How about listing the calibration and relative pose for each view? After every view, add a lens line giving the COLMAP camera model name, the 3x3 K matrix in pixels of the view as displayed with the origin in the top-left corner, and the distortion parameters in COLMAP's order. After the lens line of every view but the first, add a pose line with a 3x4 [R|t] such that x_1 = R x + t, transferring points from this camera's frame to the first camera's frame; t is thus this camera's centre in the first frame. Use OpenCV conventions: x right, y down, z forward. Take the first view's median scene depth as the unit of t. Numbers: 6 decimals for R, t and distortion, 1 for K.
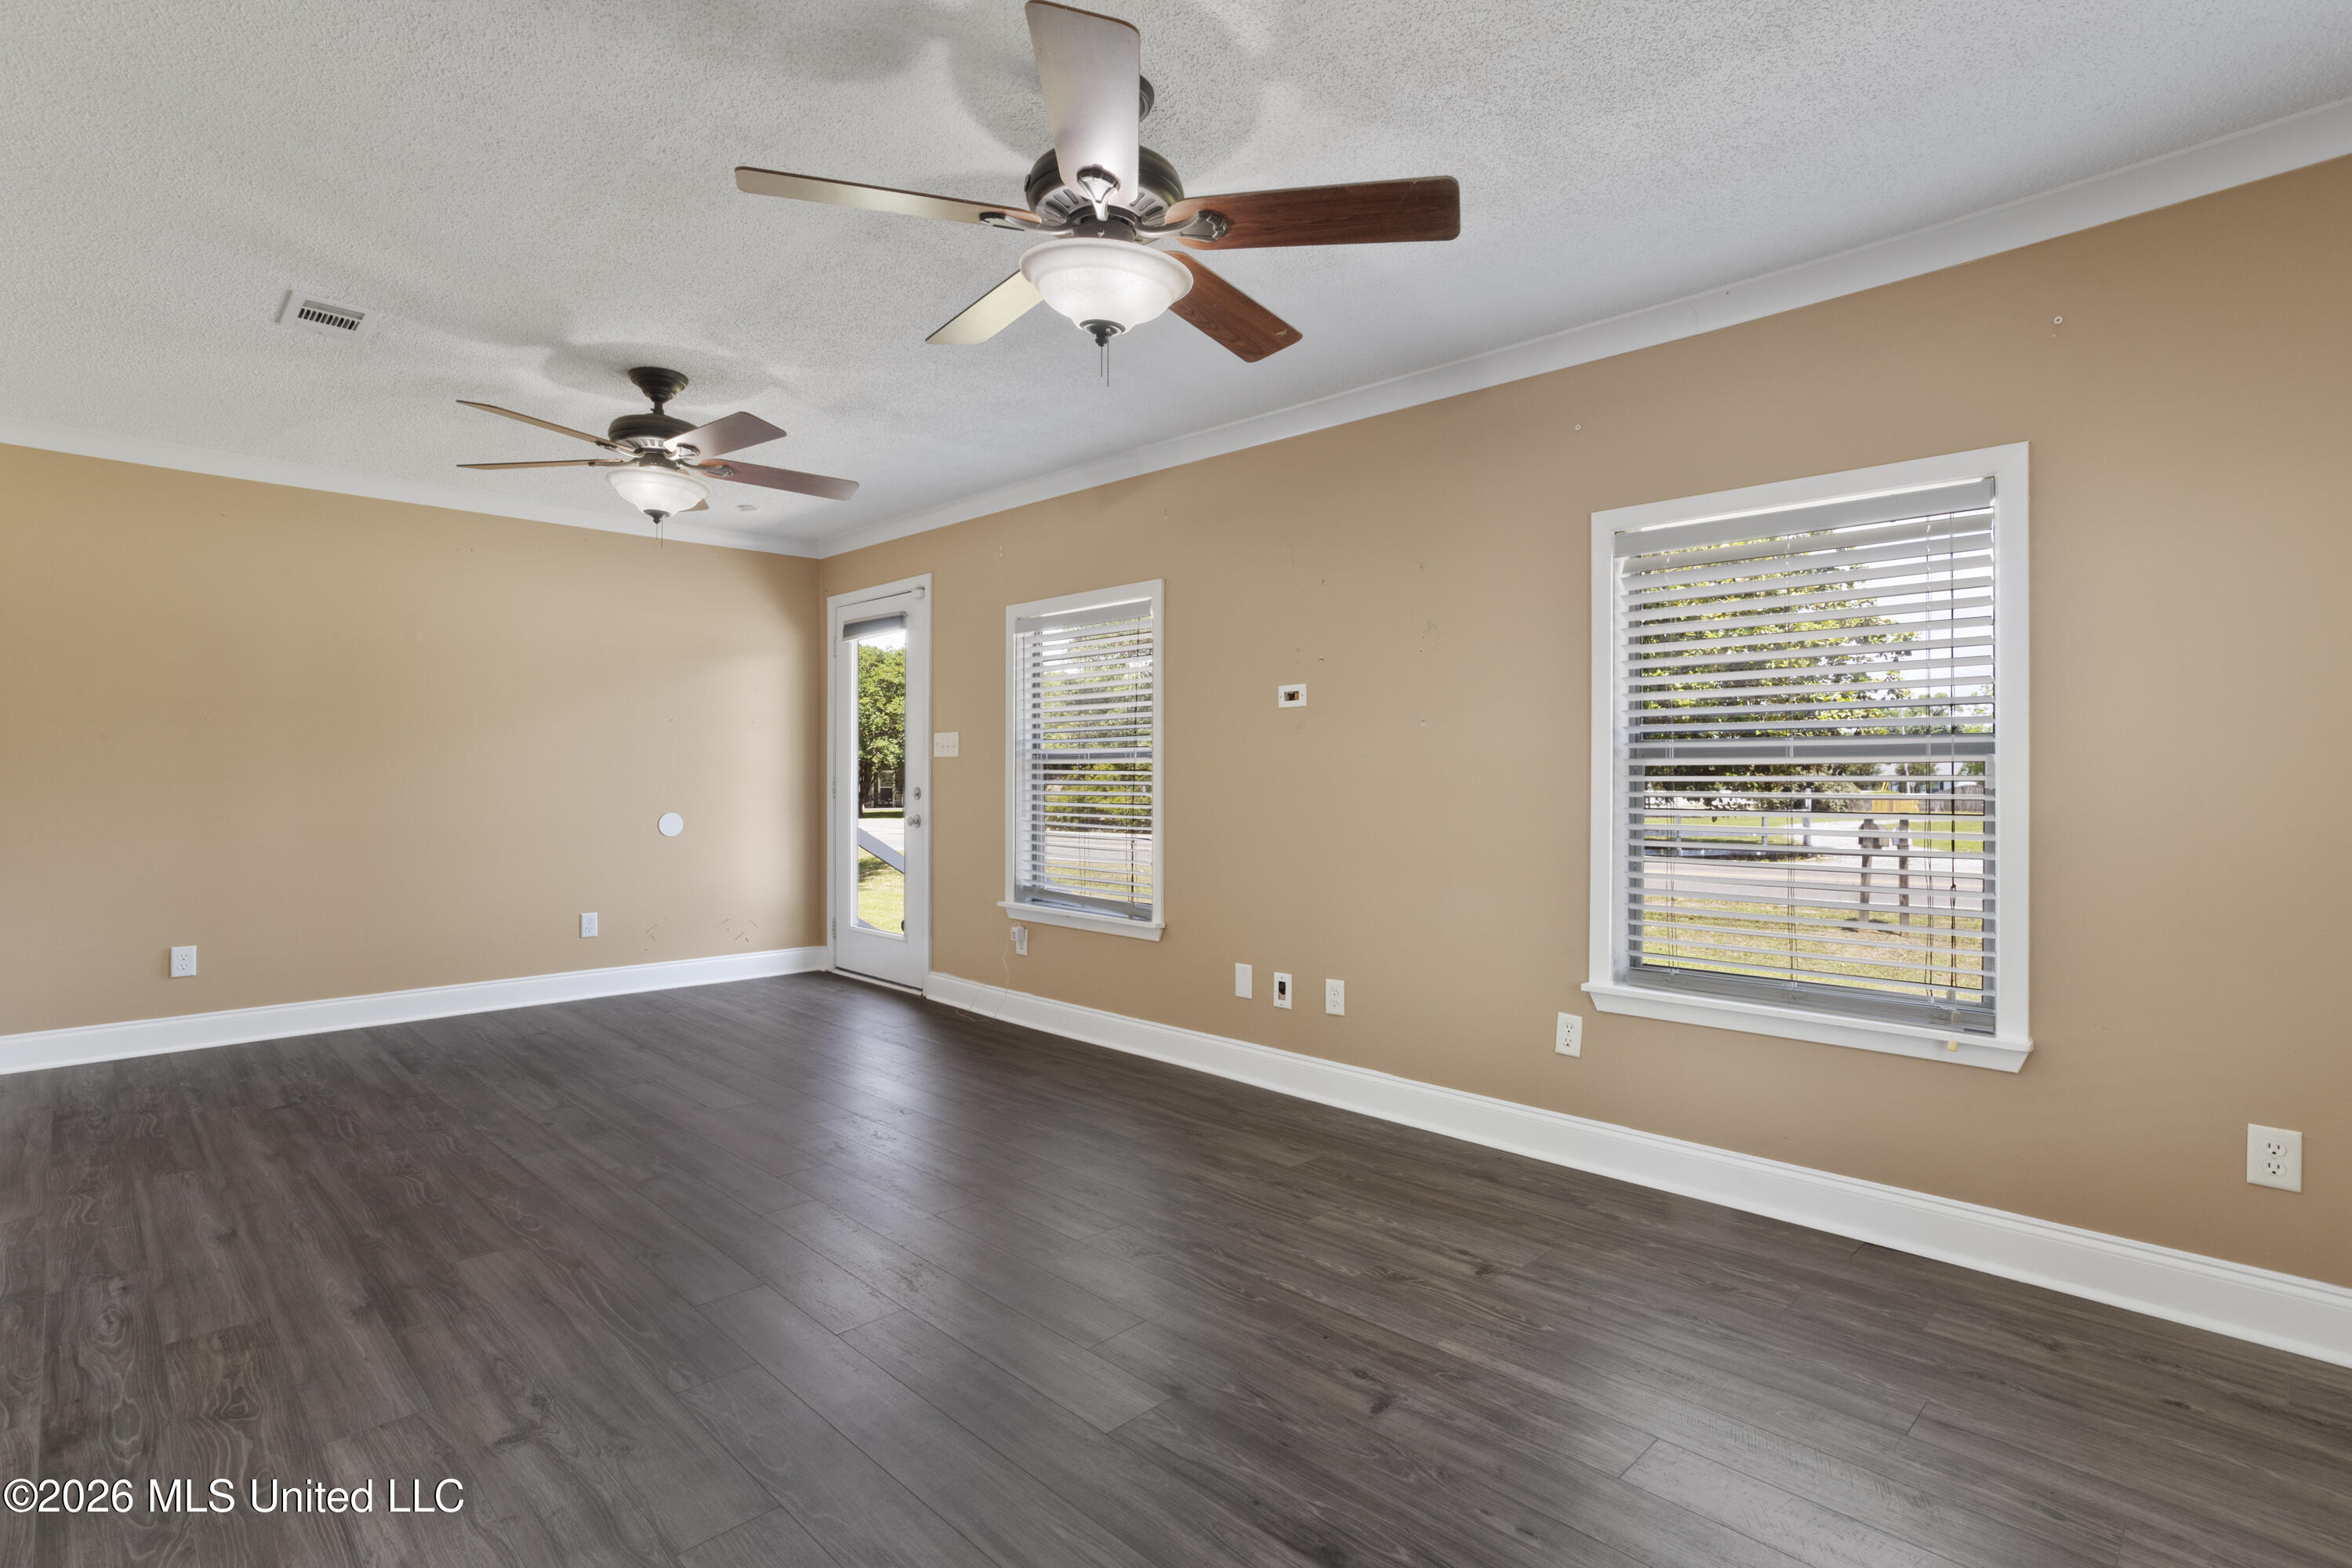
lens RADIAL K [[1121.2, 0, 1196.5], [0, 1121.2, 788.5], [0, 0, 1]] dist [-0.037287, 0.016495]
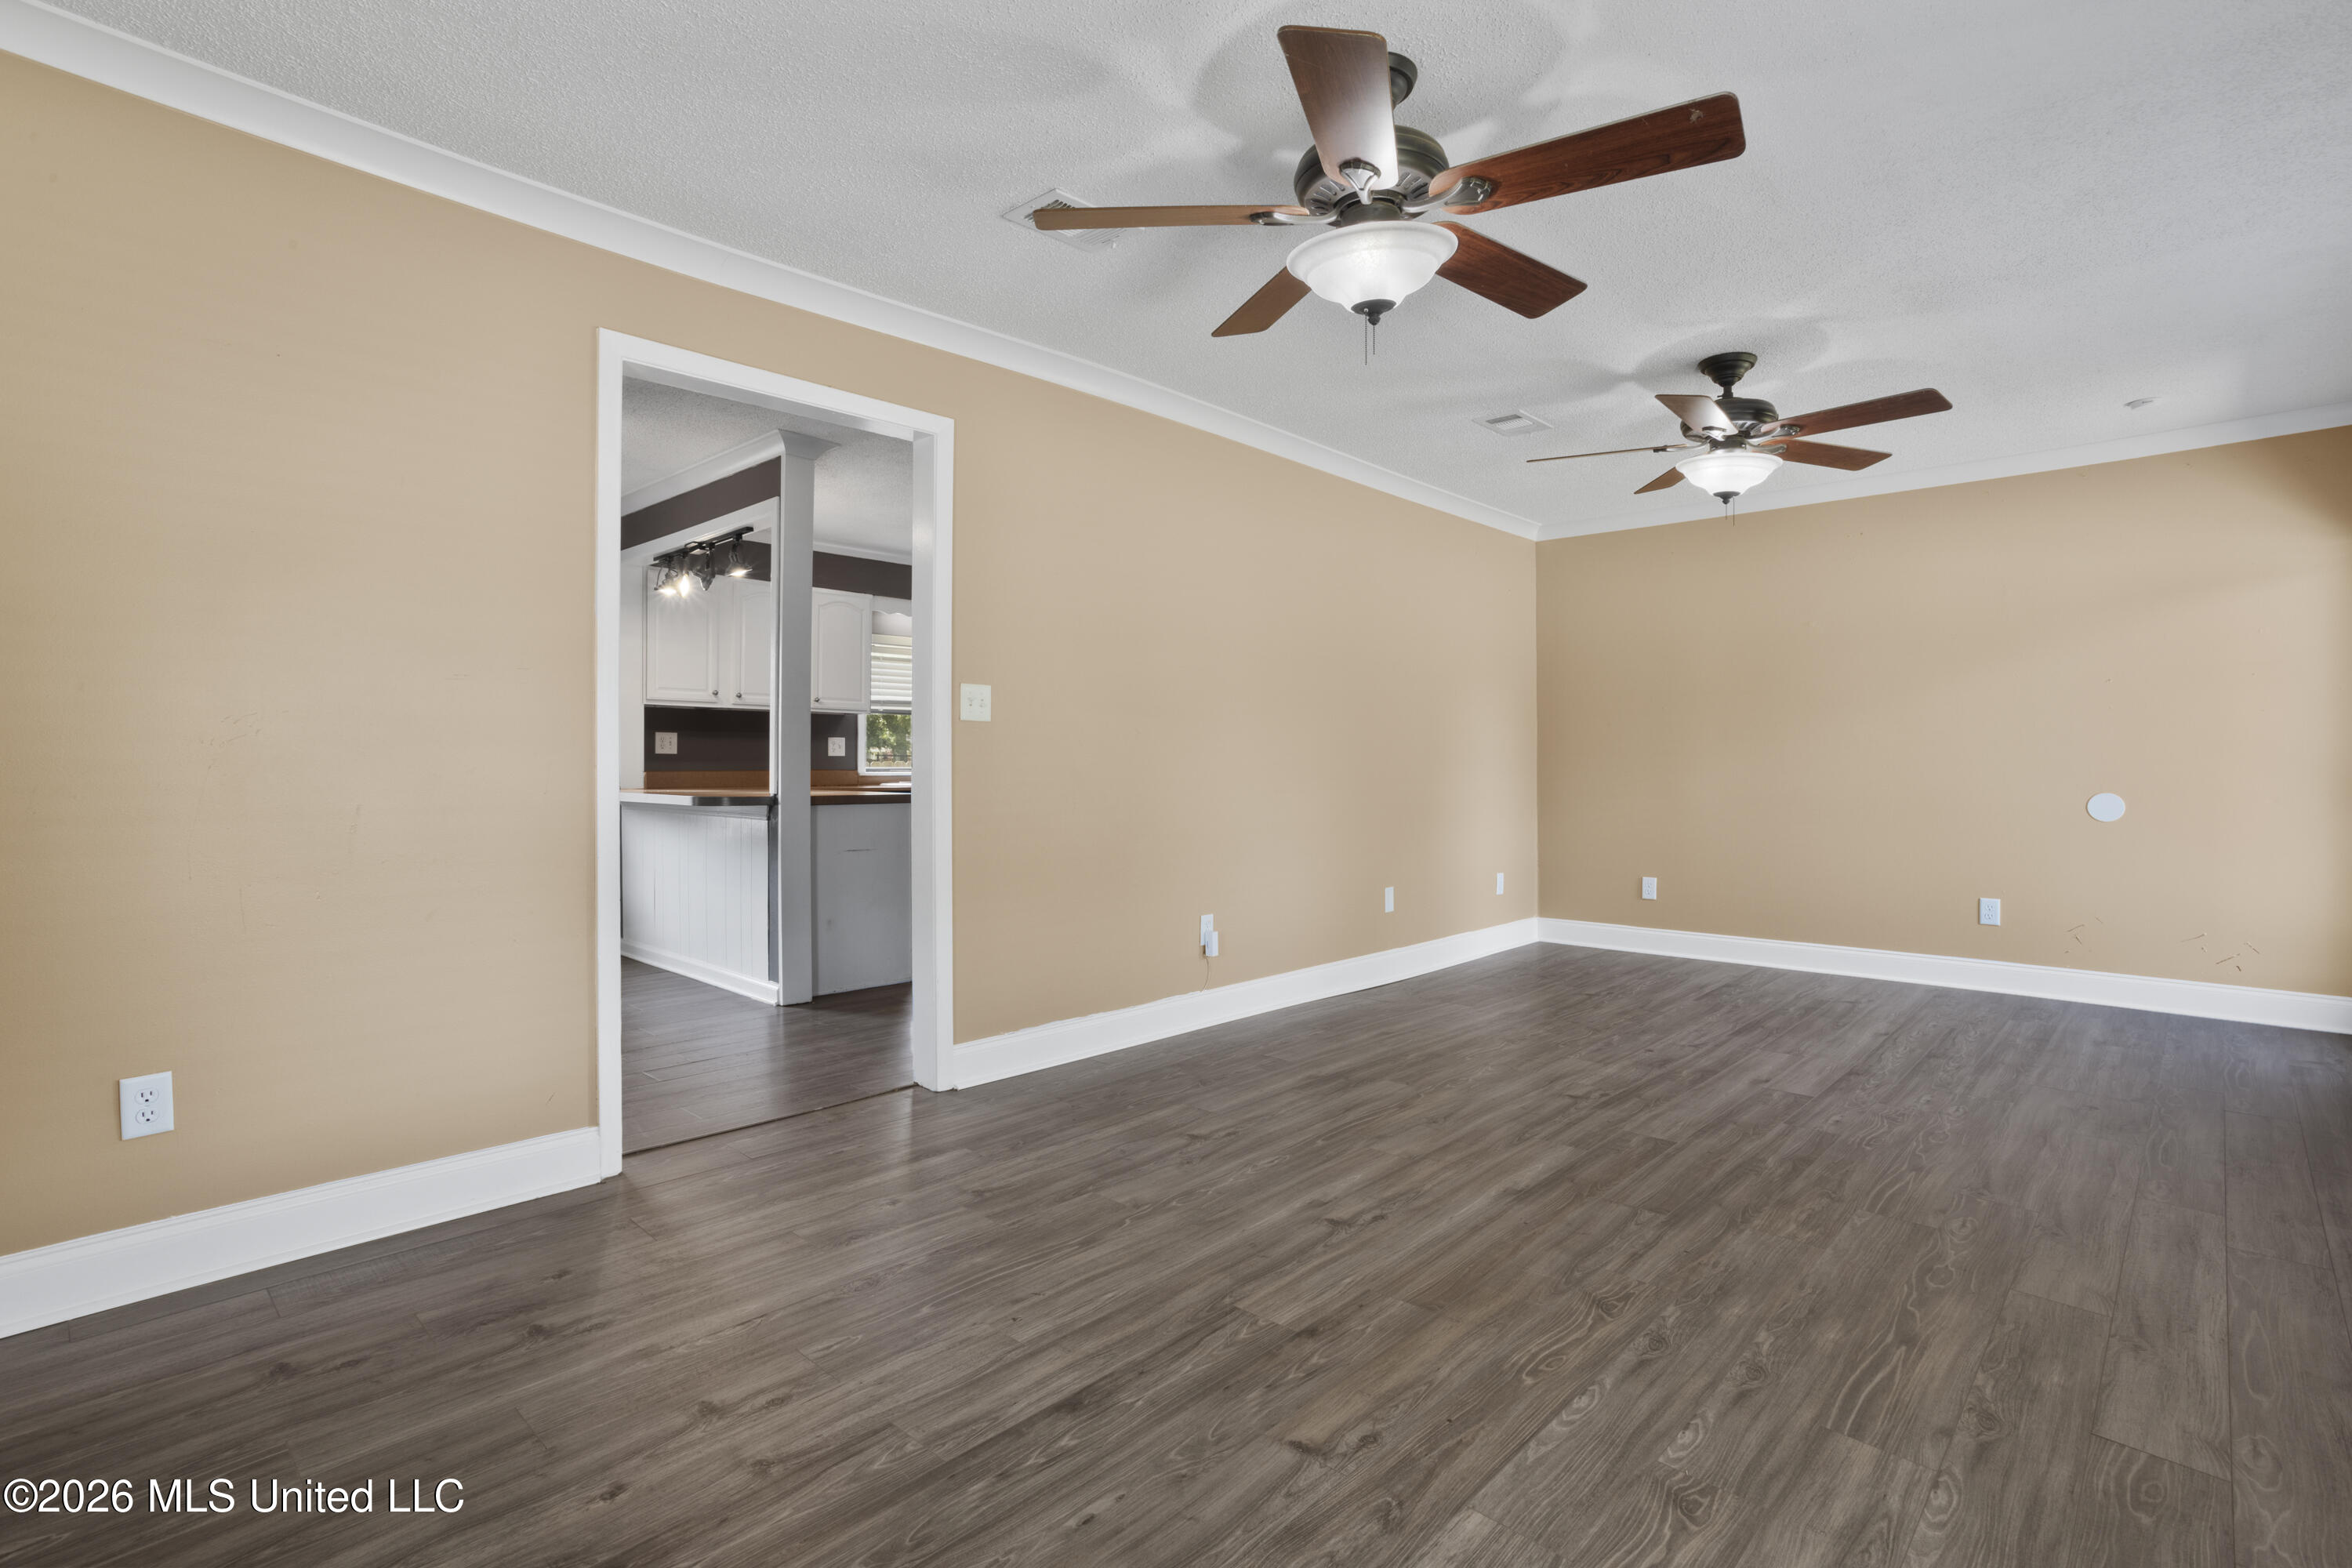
lens RADIAL K [[1121.2, 0, 1137.7], [0, 1121.2, 774.8], [0, 0, 1]] dist [-0.037287, 0.016495]
pose [[-0.005047, 0.010255, -0.999935, 0.646173], [-0.003816, 0.999940, 0.010274, 0.006818], [0.999980, 0.003868, -0.005007, 0.537557]]
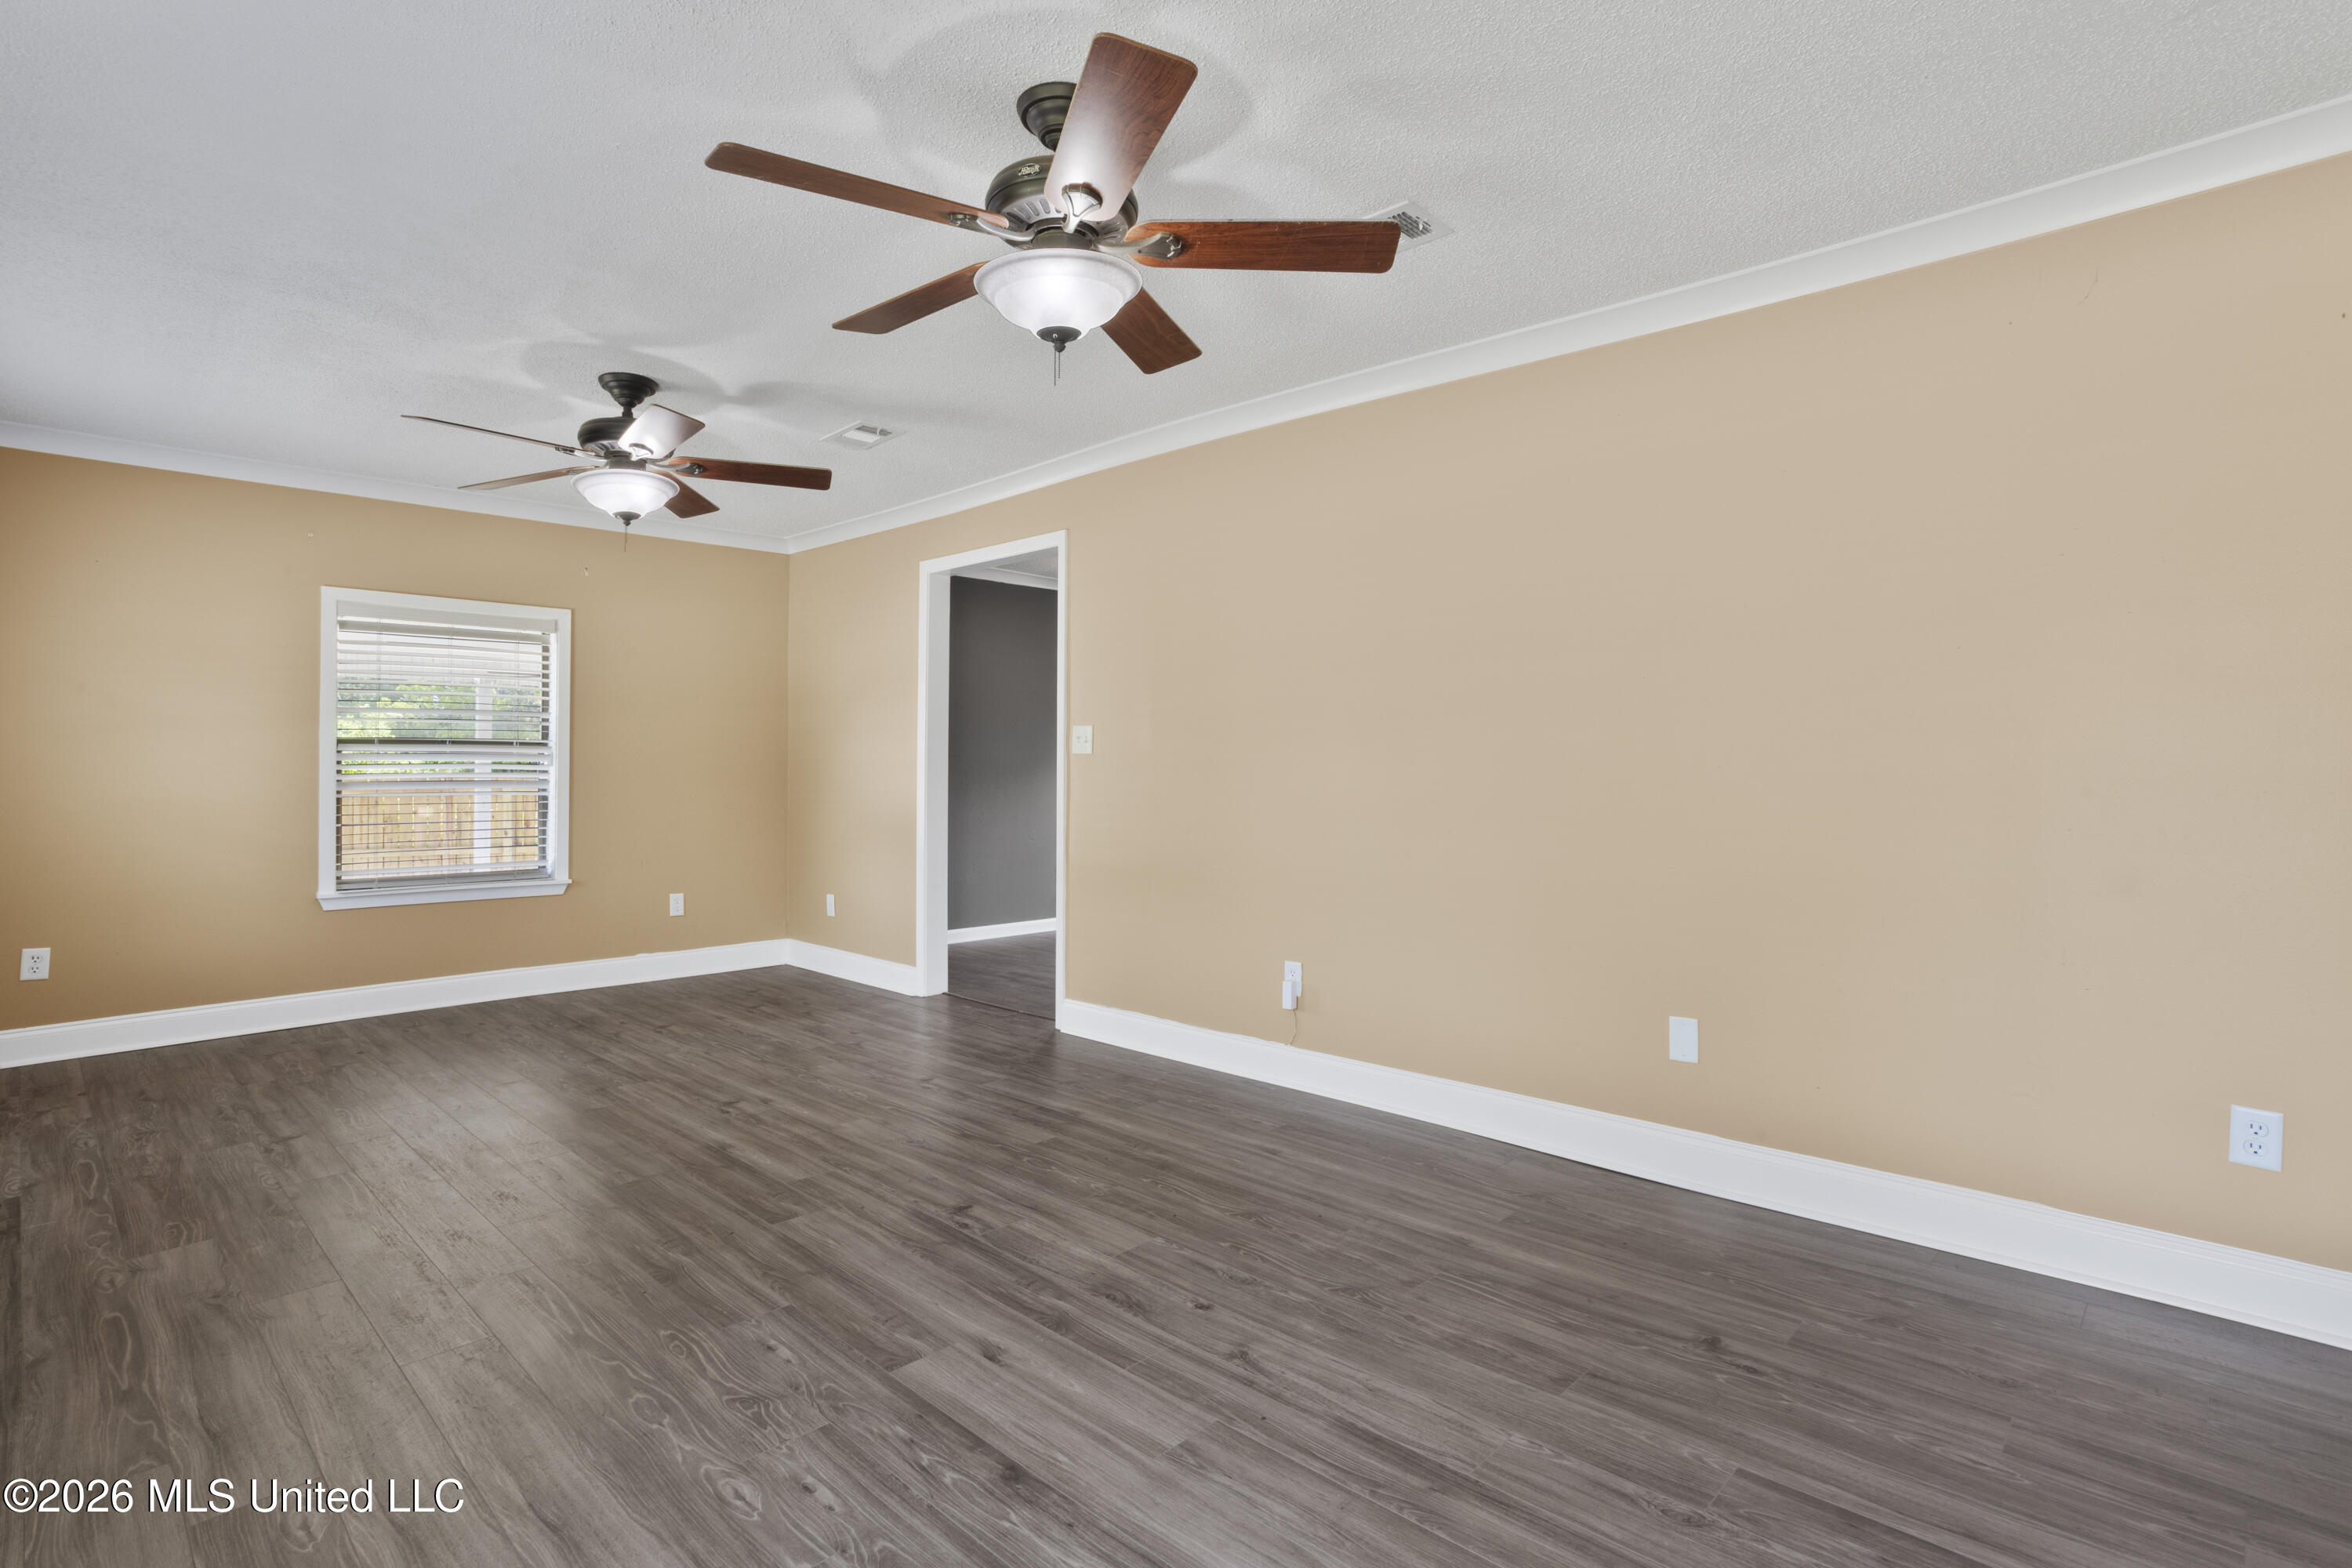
lens RADIAL K [[1121.2, 0, 1200.6], [0, 1121.2, 778.6], [0, 0, 1]] dist [-0.037287, 0.016495]
pose [[-0.999672, -0.008534, -0.024150, -0.643190], [-0.008693, 0.999941, 0.006509, -0.014524], [0.024093, 0.006717, -0.999687, 1.879609]]
